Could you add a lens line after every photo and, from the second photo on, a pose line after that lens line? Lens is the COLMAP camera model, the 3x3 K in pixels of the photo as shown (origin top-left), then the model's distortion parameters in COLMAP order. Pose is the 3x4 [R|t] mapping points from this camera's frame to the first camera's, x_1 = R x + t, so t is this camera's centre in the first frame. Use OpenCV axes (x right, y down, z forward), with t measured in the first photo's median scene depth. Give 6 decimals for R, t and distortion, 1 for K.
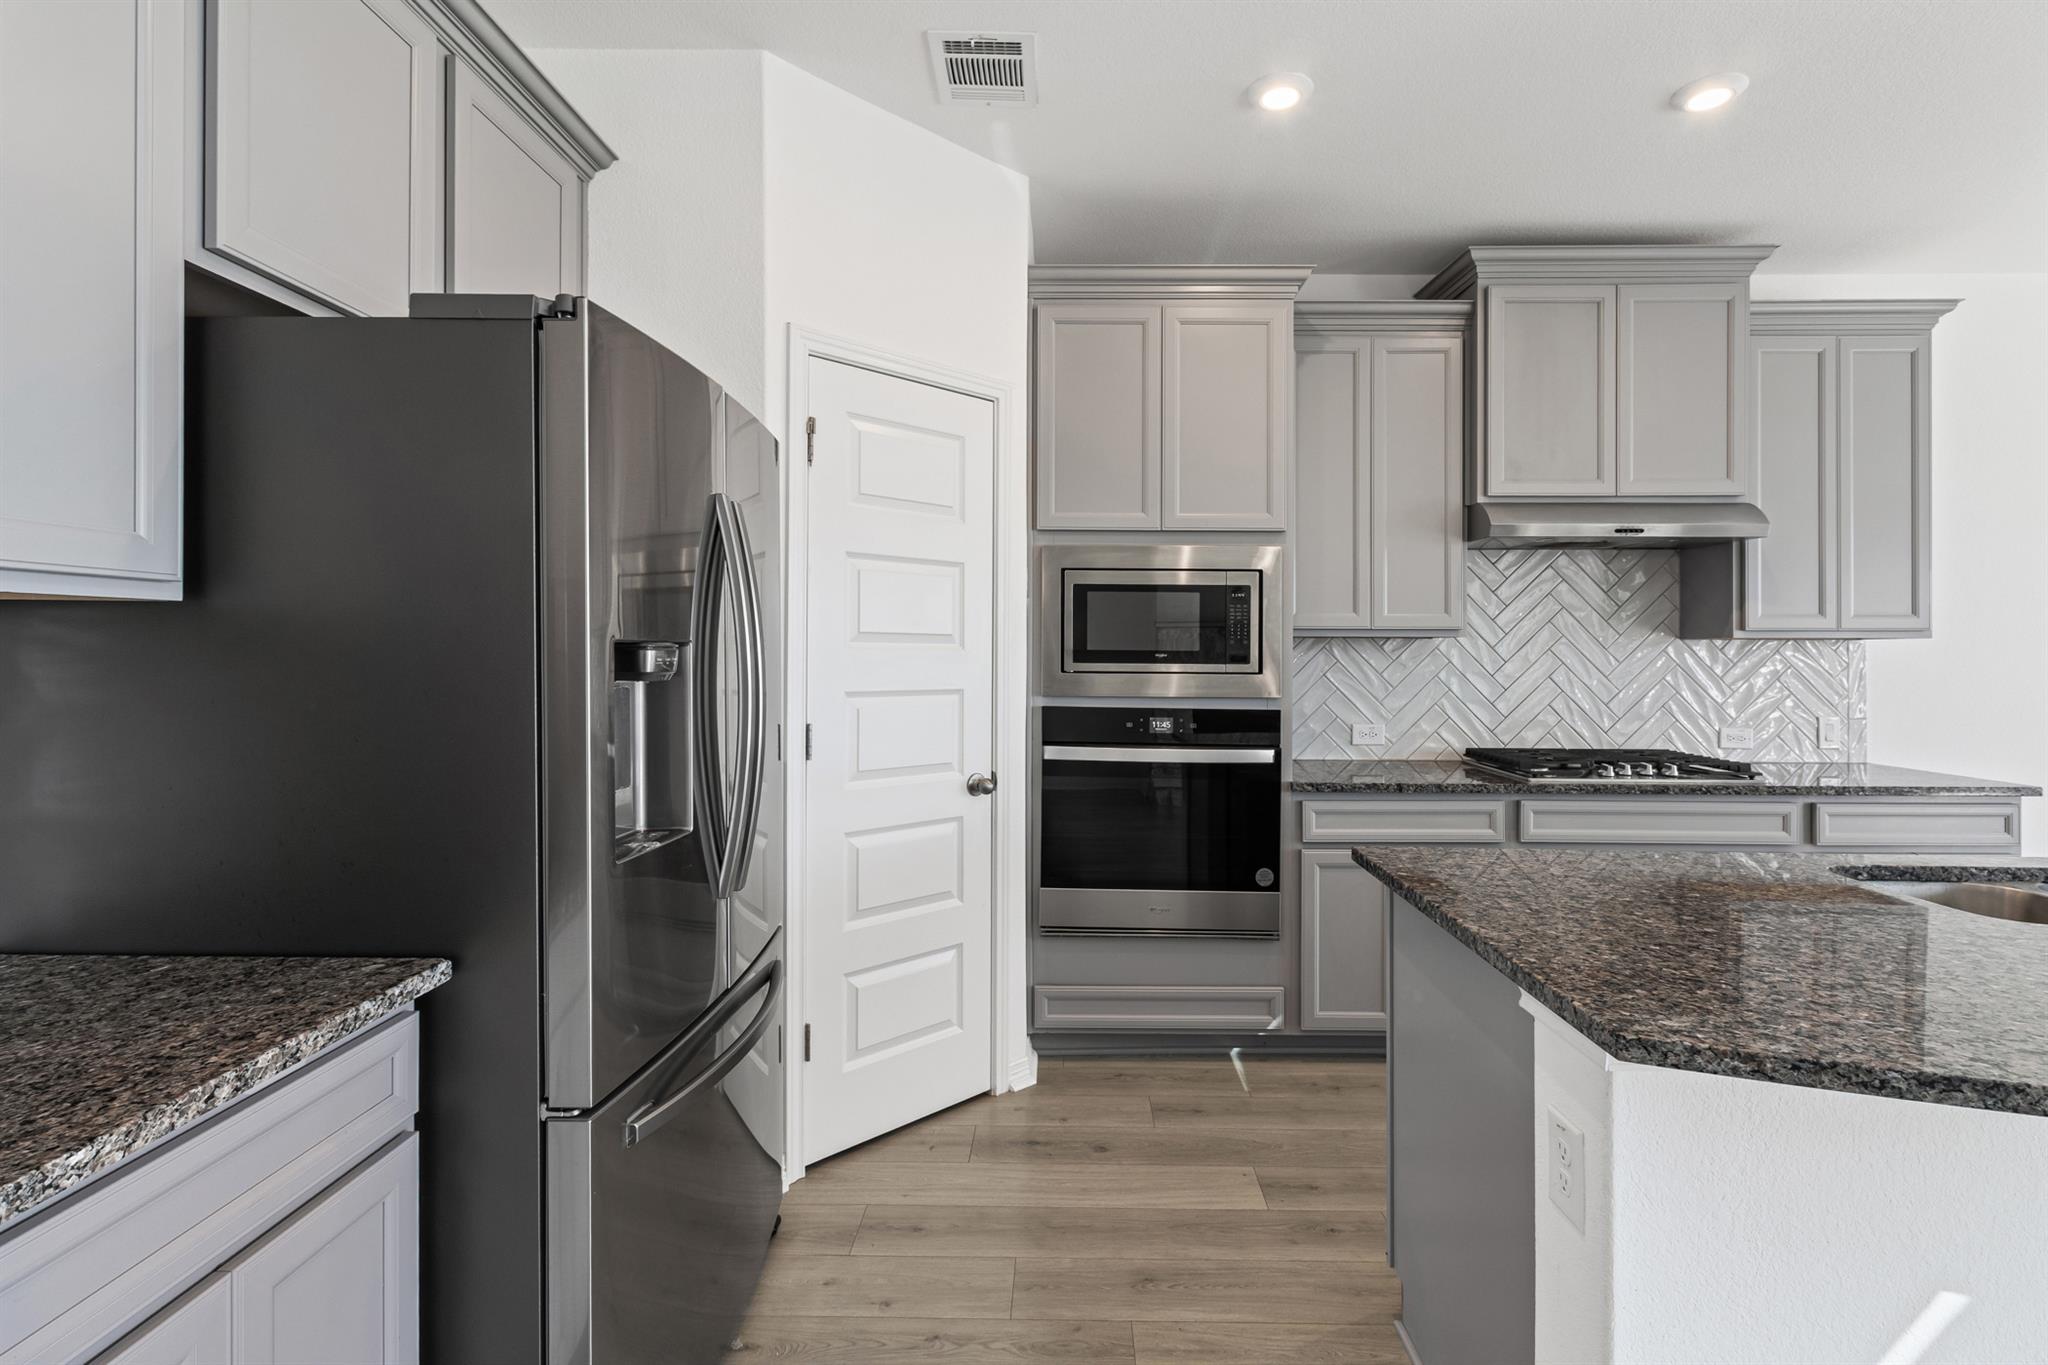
lens RADIAL K [[951.4, 0, 1043.3], [0, 951.4, 647.7], [0, 0, 1]] dist [-0.002657, -0.000257]
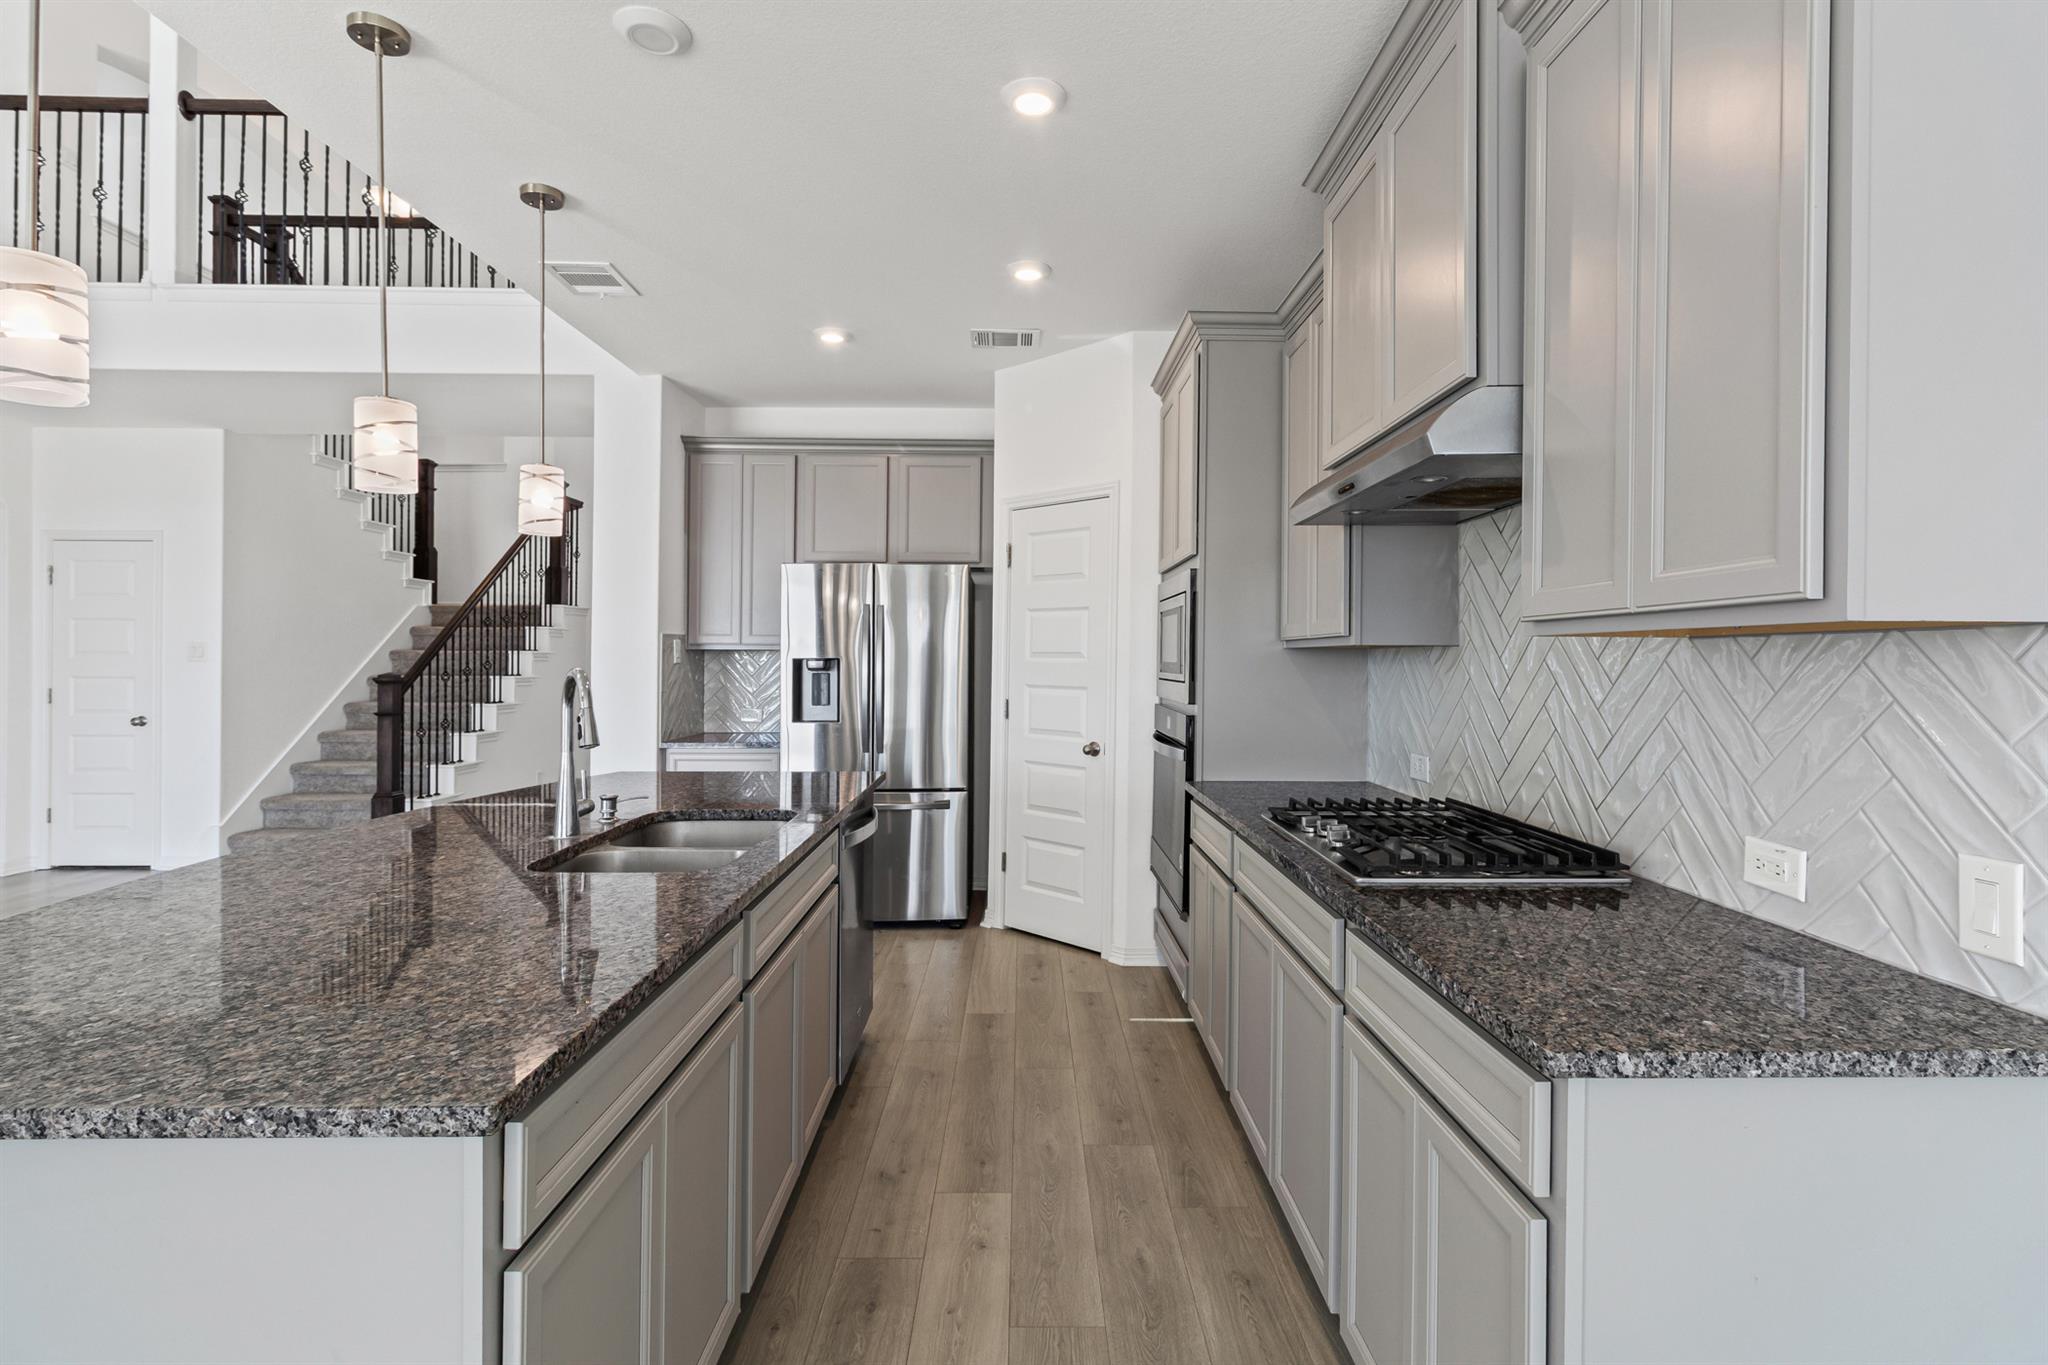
lens RADIAL K [[963.4, 0, 1032.4], [0, 963.4, 664.1], [0, 0, 1]] dist [0.005153, 0.000660]
pose [[0.033714, 0.000364, -0.999431, 1.297956], [0.000068, 1.000000, 0.000366, 0.004723], [0.999432, -0.000081, 0.033714, 0.737544]]
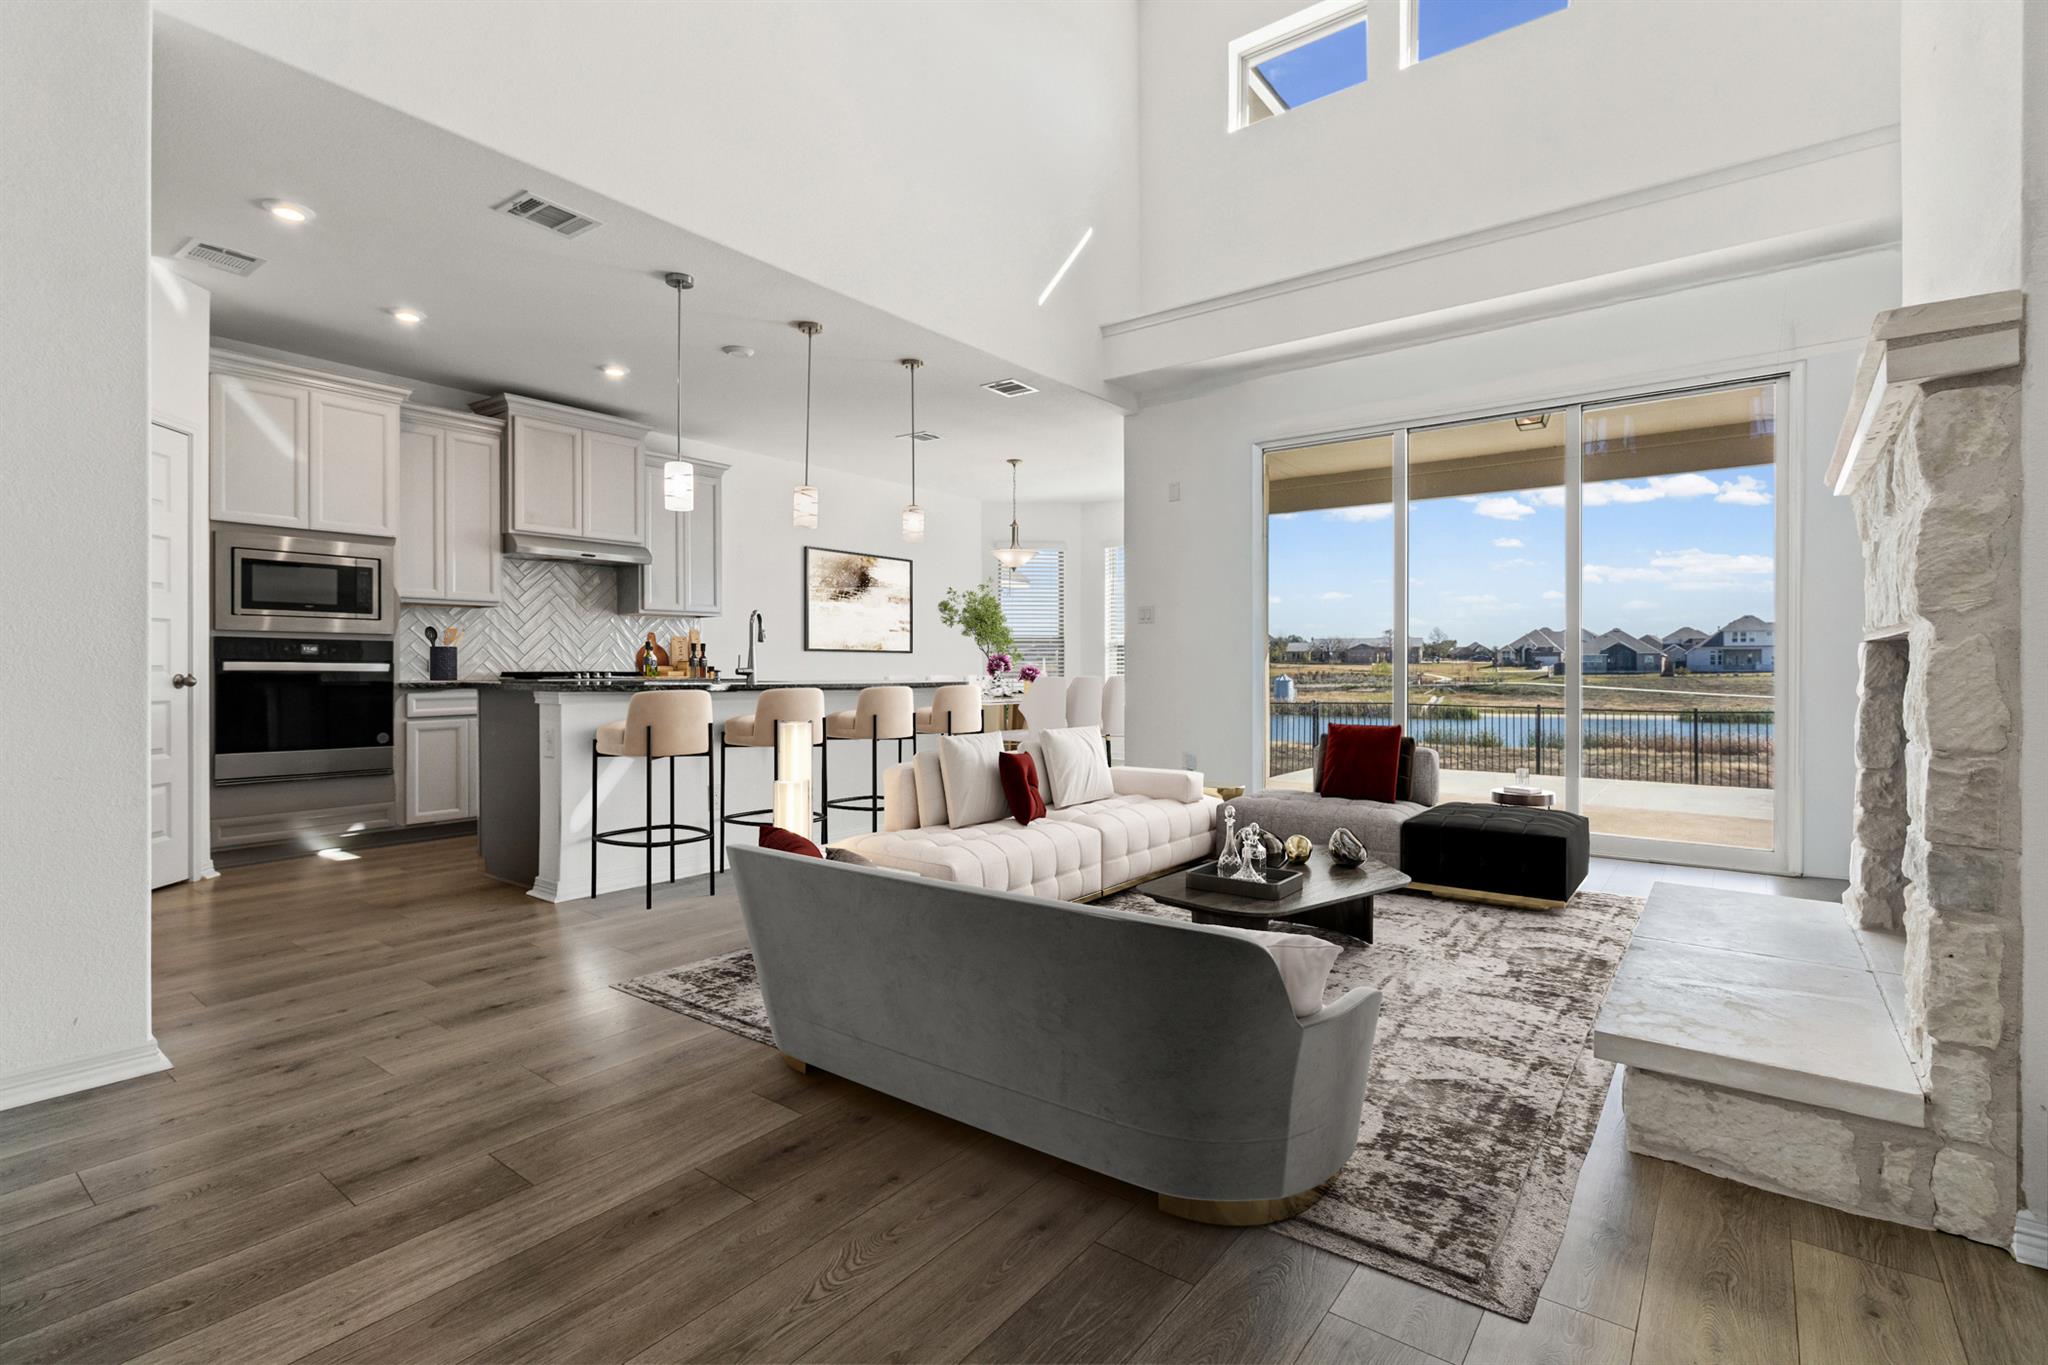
lens RADIAL K [[963.4, 0, 1032.4], [0, 963.4, 664.1], [0, 0, 1]] dist [0.005153, 0.000660]
pose [[0.588084, -0.001858, 0.808798, -0.460482], [0.001999, 0.999998, 0.000844, 0.102339], [-0.808798, 0.001120, 0.588086, -0.920748]]
